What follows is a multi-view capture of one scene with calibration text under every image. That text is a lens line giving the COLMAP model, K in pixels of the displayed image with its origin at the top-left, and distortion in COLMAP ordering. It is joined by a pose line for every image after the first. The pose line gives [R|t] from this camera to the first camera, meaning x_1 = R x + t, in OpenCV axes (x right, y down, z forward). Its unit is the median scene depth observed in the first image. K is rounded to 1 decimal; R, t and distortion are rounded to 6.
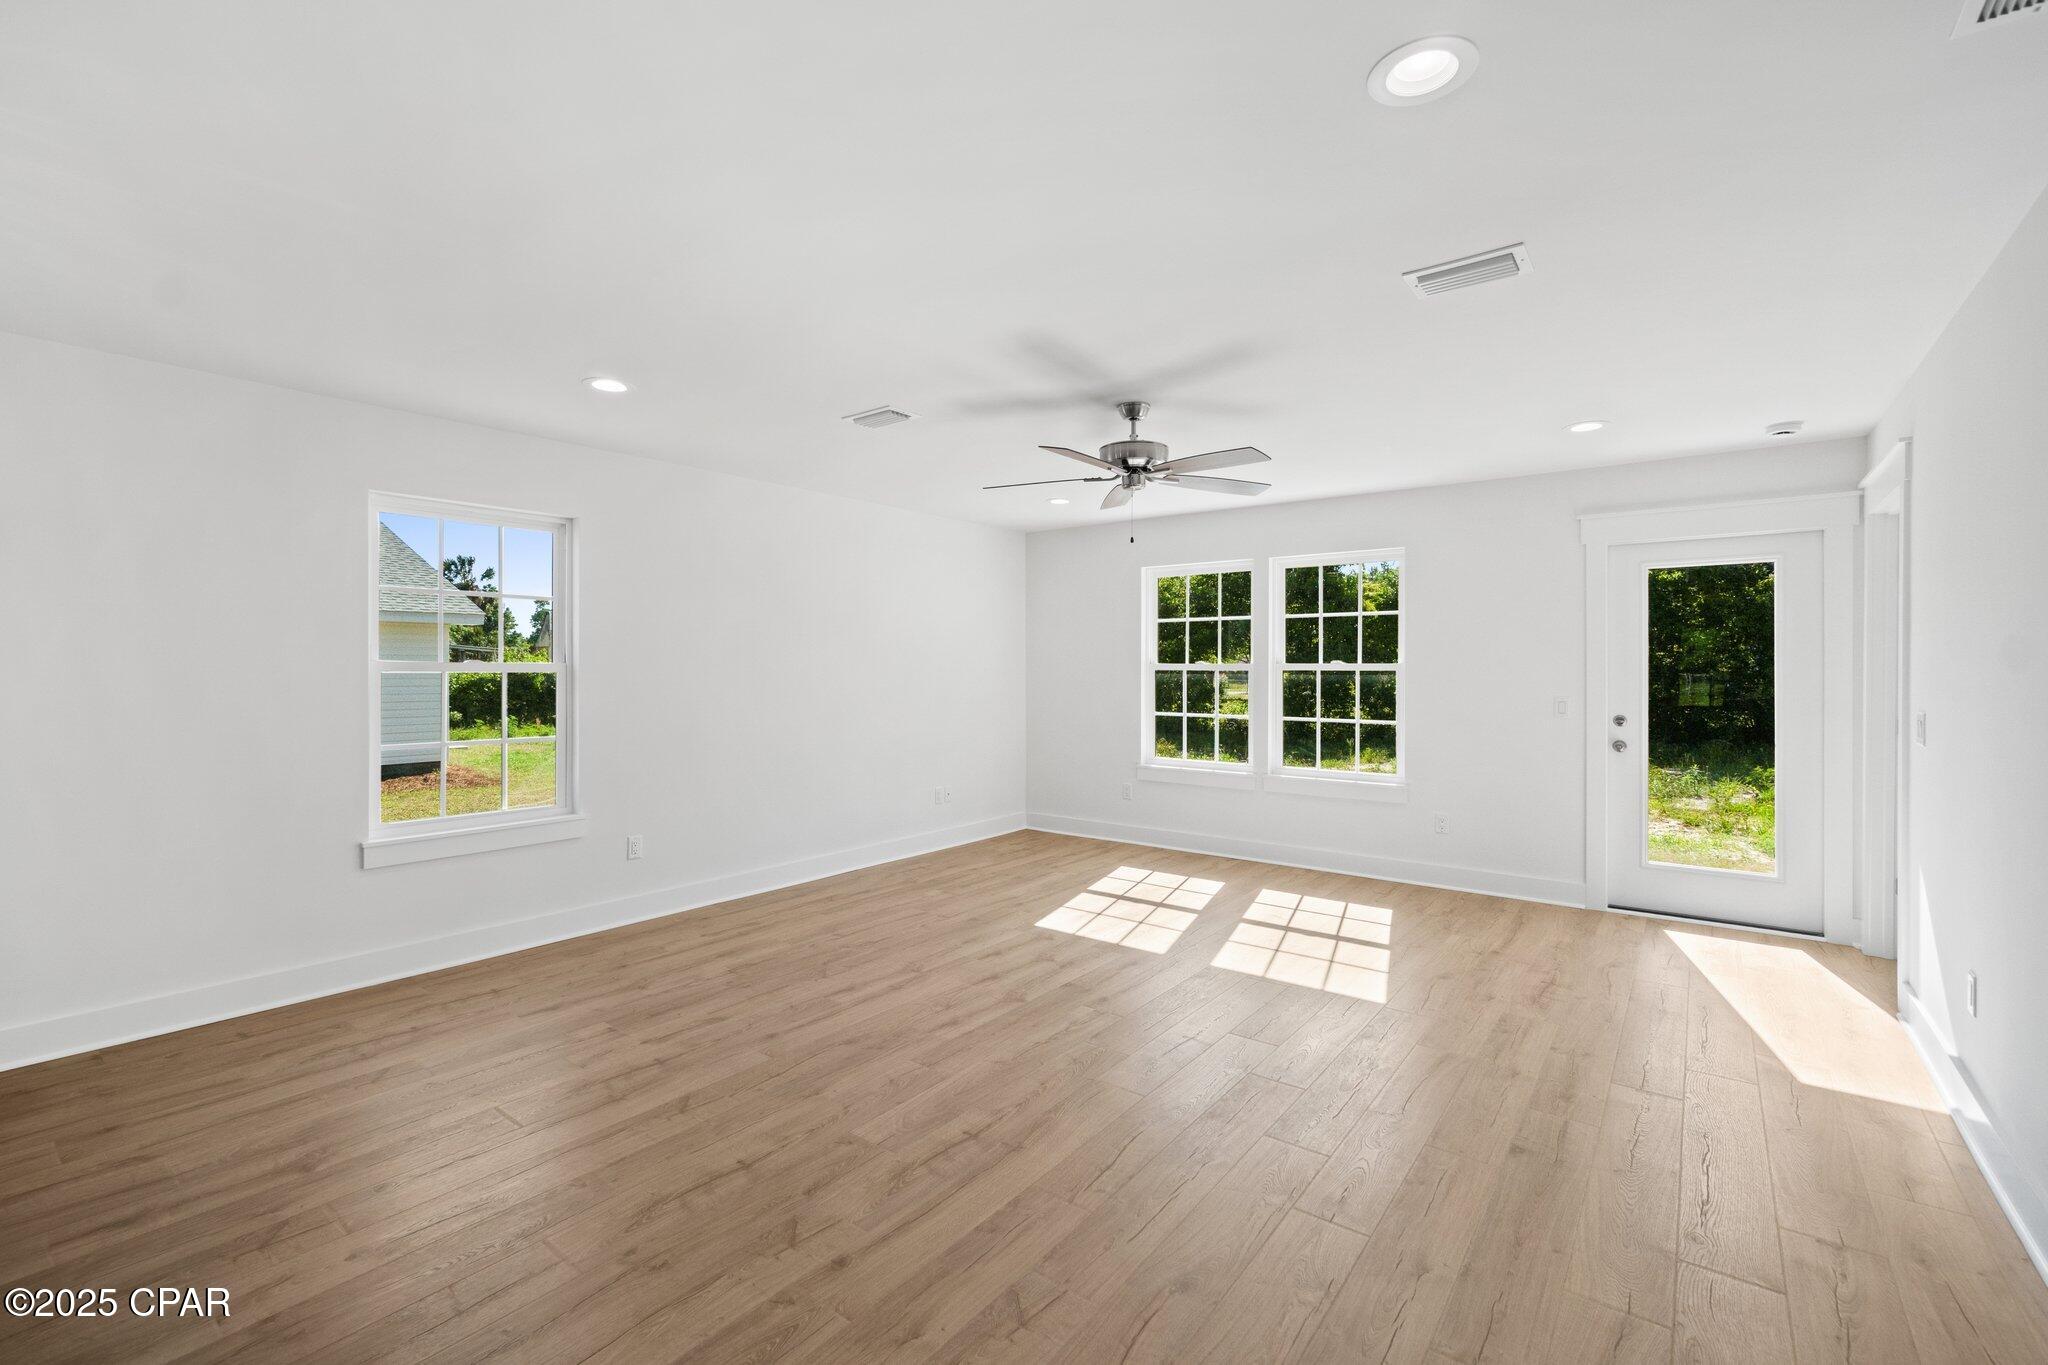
lens RADIAL K [[886.5, 0, 1024.2], [0, 886.5, 672.9], [0, 0, 1]] dist [-0.000733, 0.000394]
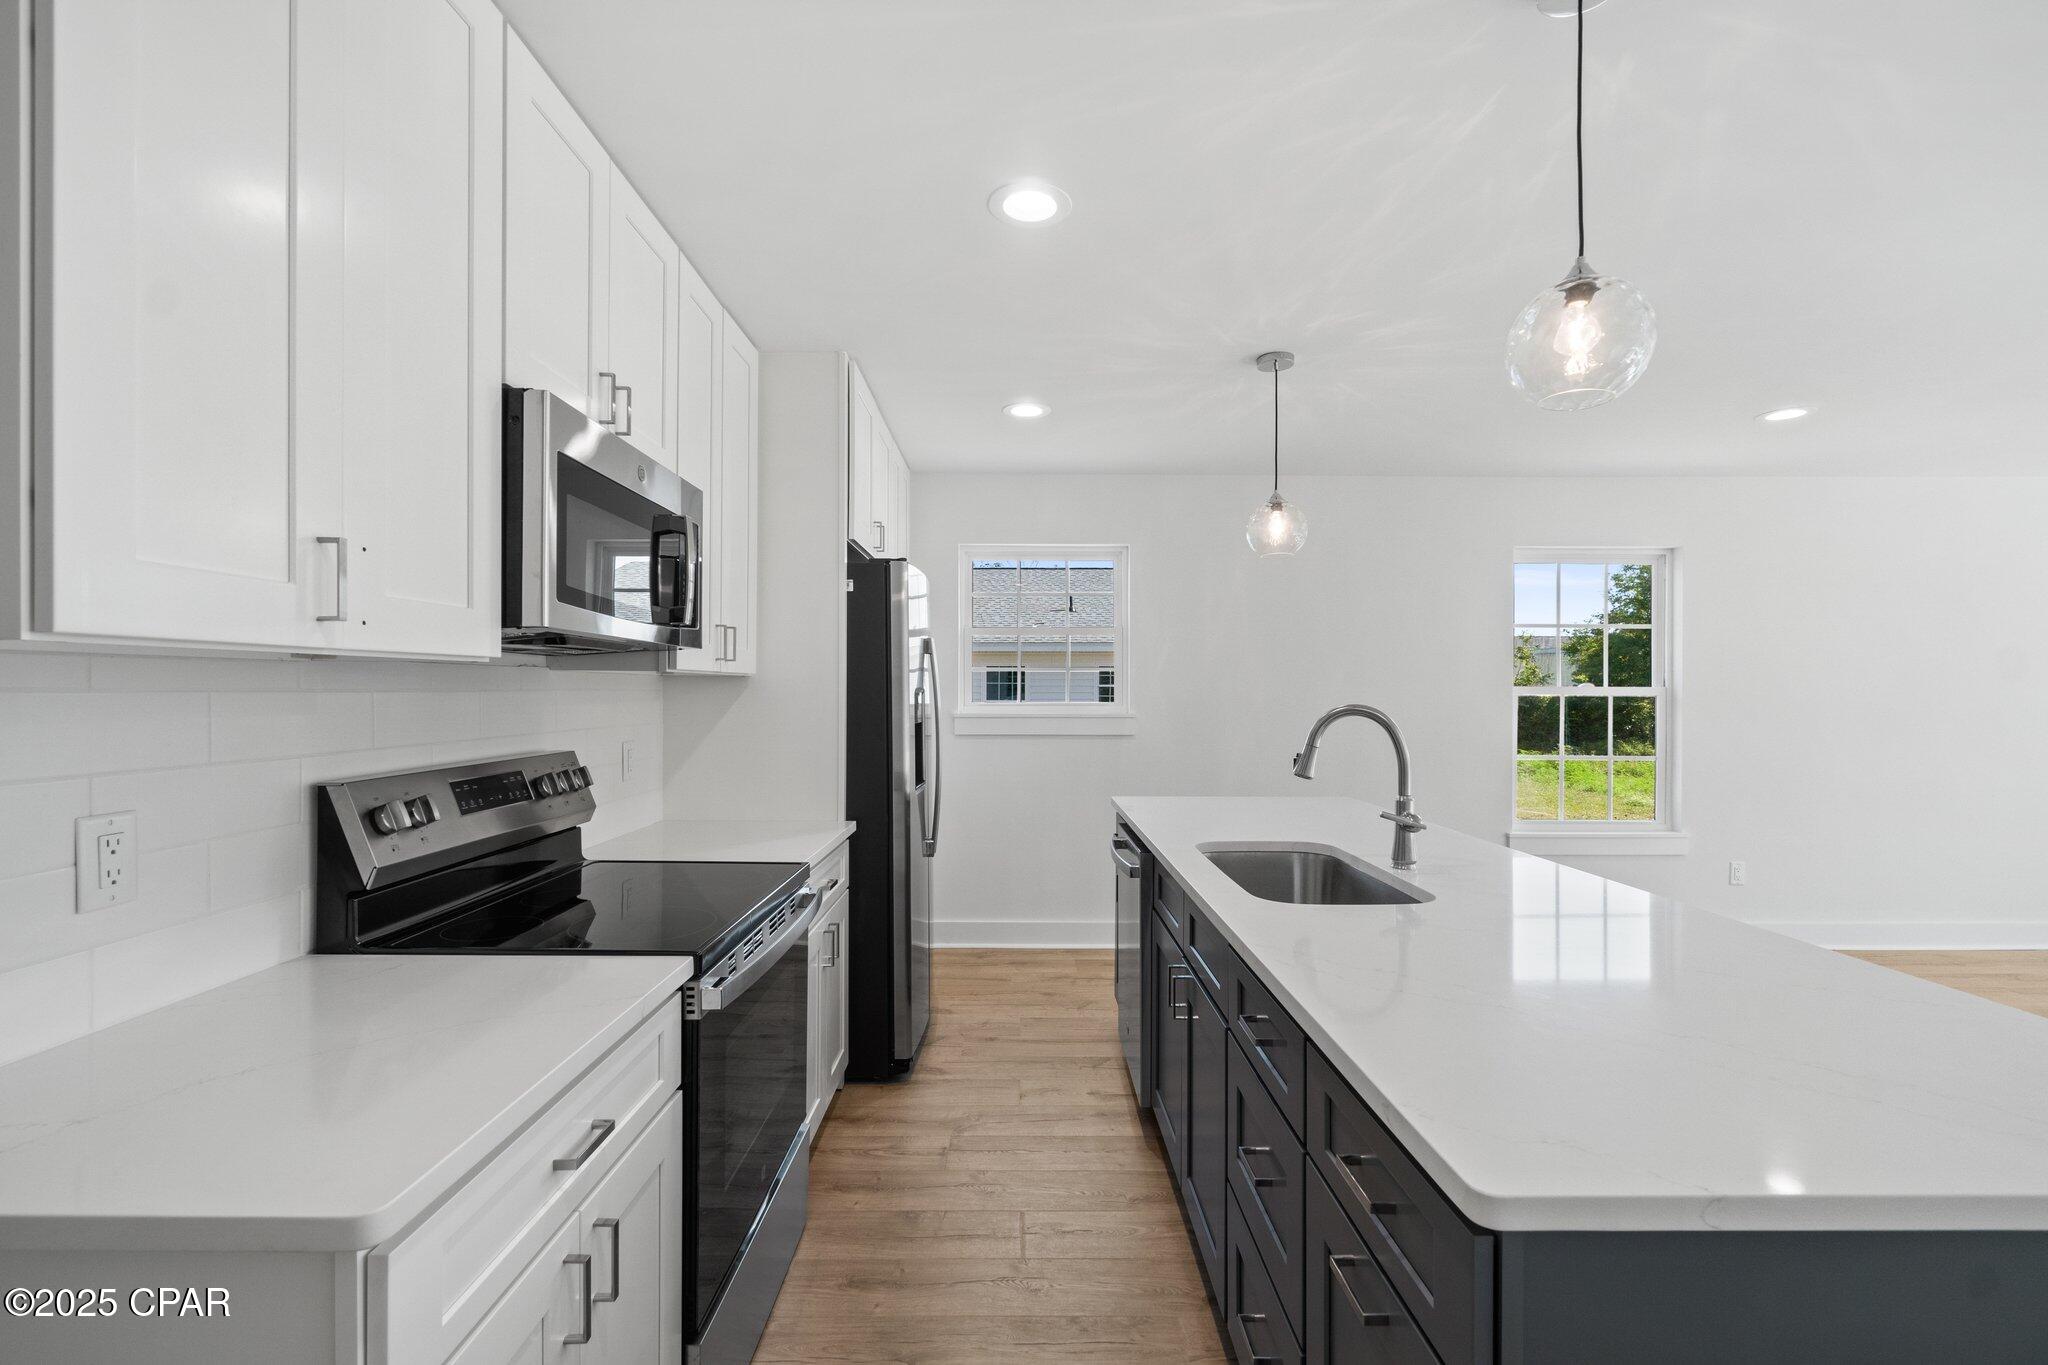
lens RADIAL K [[885.5, 0, 1013.1], [0, 885.5, 692.4], [0, 0, 1]] dist [-0.001434, 0.000117]
pose [[0.609704, 0.002592, -0.792625, -0.155451], [-0.005273, 0.999986, -0.000787, 0.000150], [0.792612, 0.004659, 0.609709, -0.246167]]
